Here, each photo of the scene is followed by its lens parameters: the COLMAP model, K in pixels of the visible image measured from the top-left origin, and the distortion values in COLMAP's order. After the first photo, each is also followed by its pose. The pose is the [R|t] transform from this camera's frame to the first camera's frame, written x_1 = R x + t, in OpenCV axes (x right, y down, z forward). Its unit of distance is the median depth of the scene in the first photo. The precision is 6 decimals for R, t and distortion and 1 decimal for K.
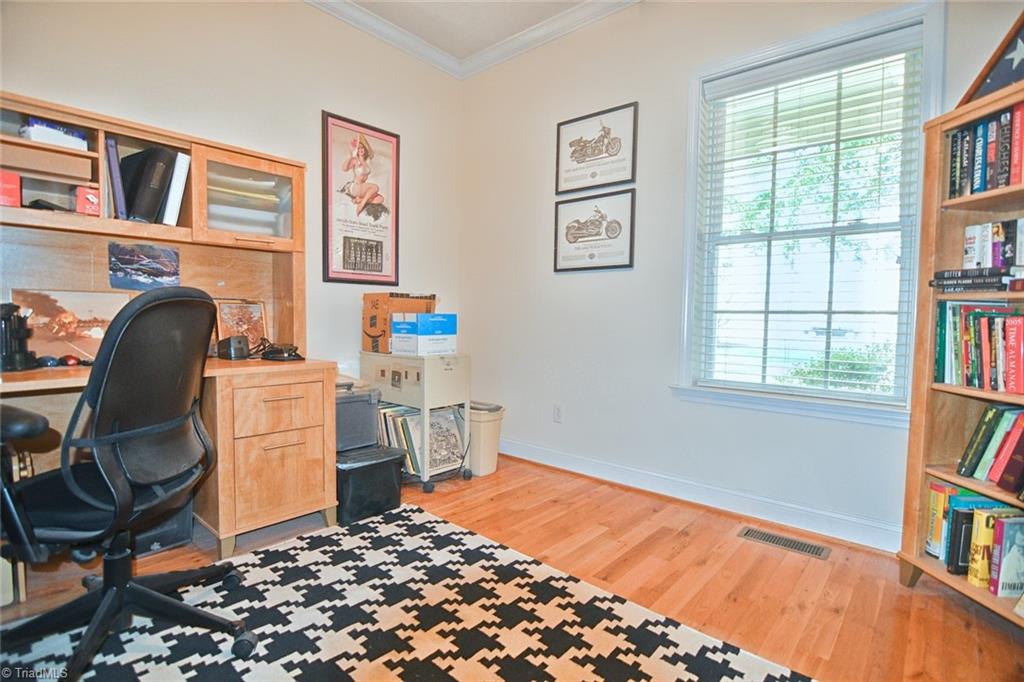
lens RADIAL K [[500.4, 0, 513.5], [0, 500.4, 340.7], [0, 0, 1]] dist [-0.007562, -0.006022]
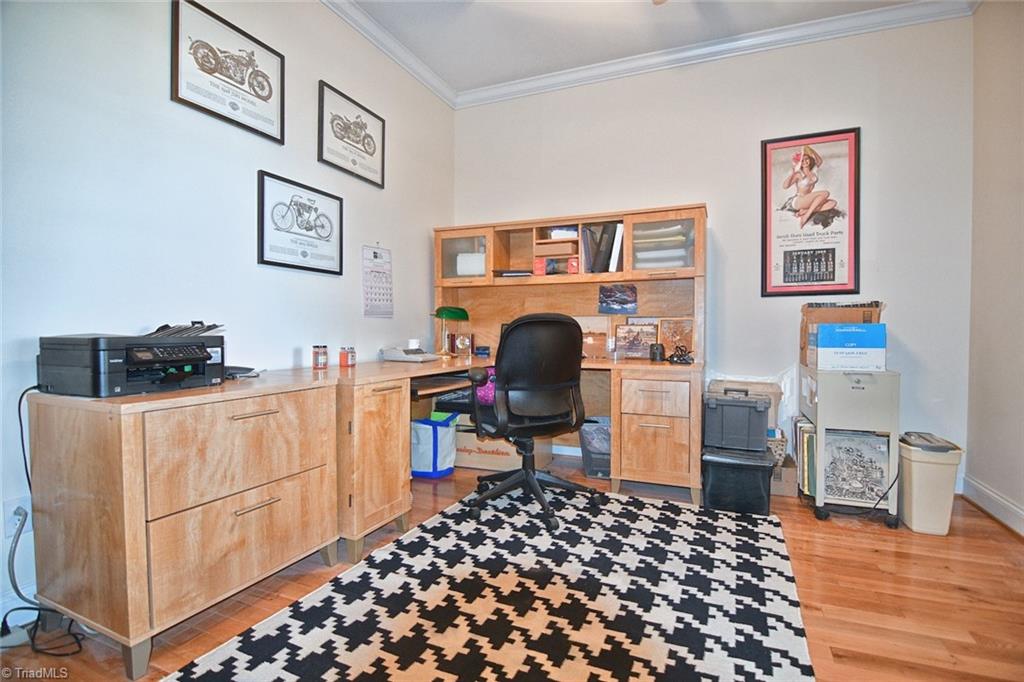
lens RADIAL K [[500.4, 0, 513.5], [0, 500.4, 339.9], [0, 0, 1]] dist [-0.007562, -0.006022]
pose [[0.298810, 0.005916, -0.954294, 0.664333], [-0.037972, 0.999263, -0.005696, 0.002640], [0.953557, 0.037938, 0.298814, 0.224515]]
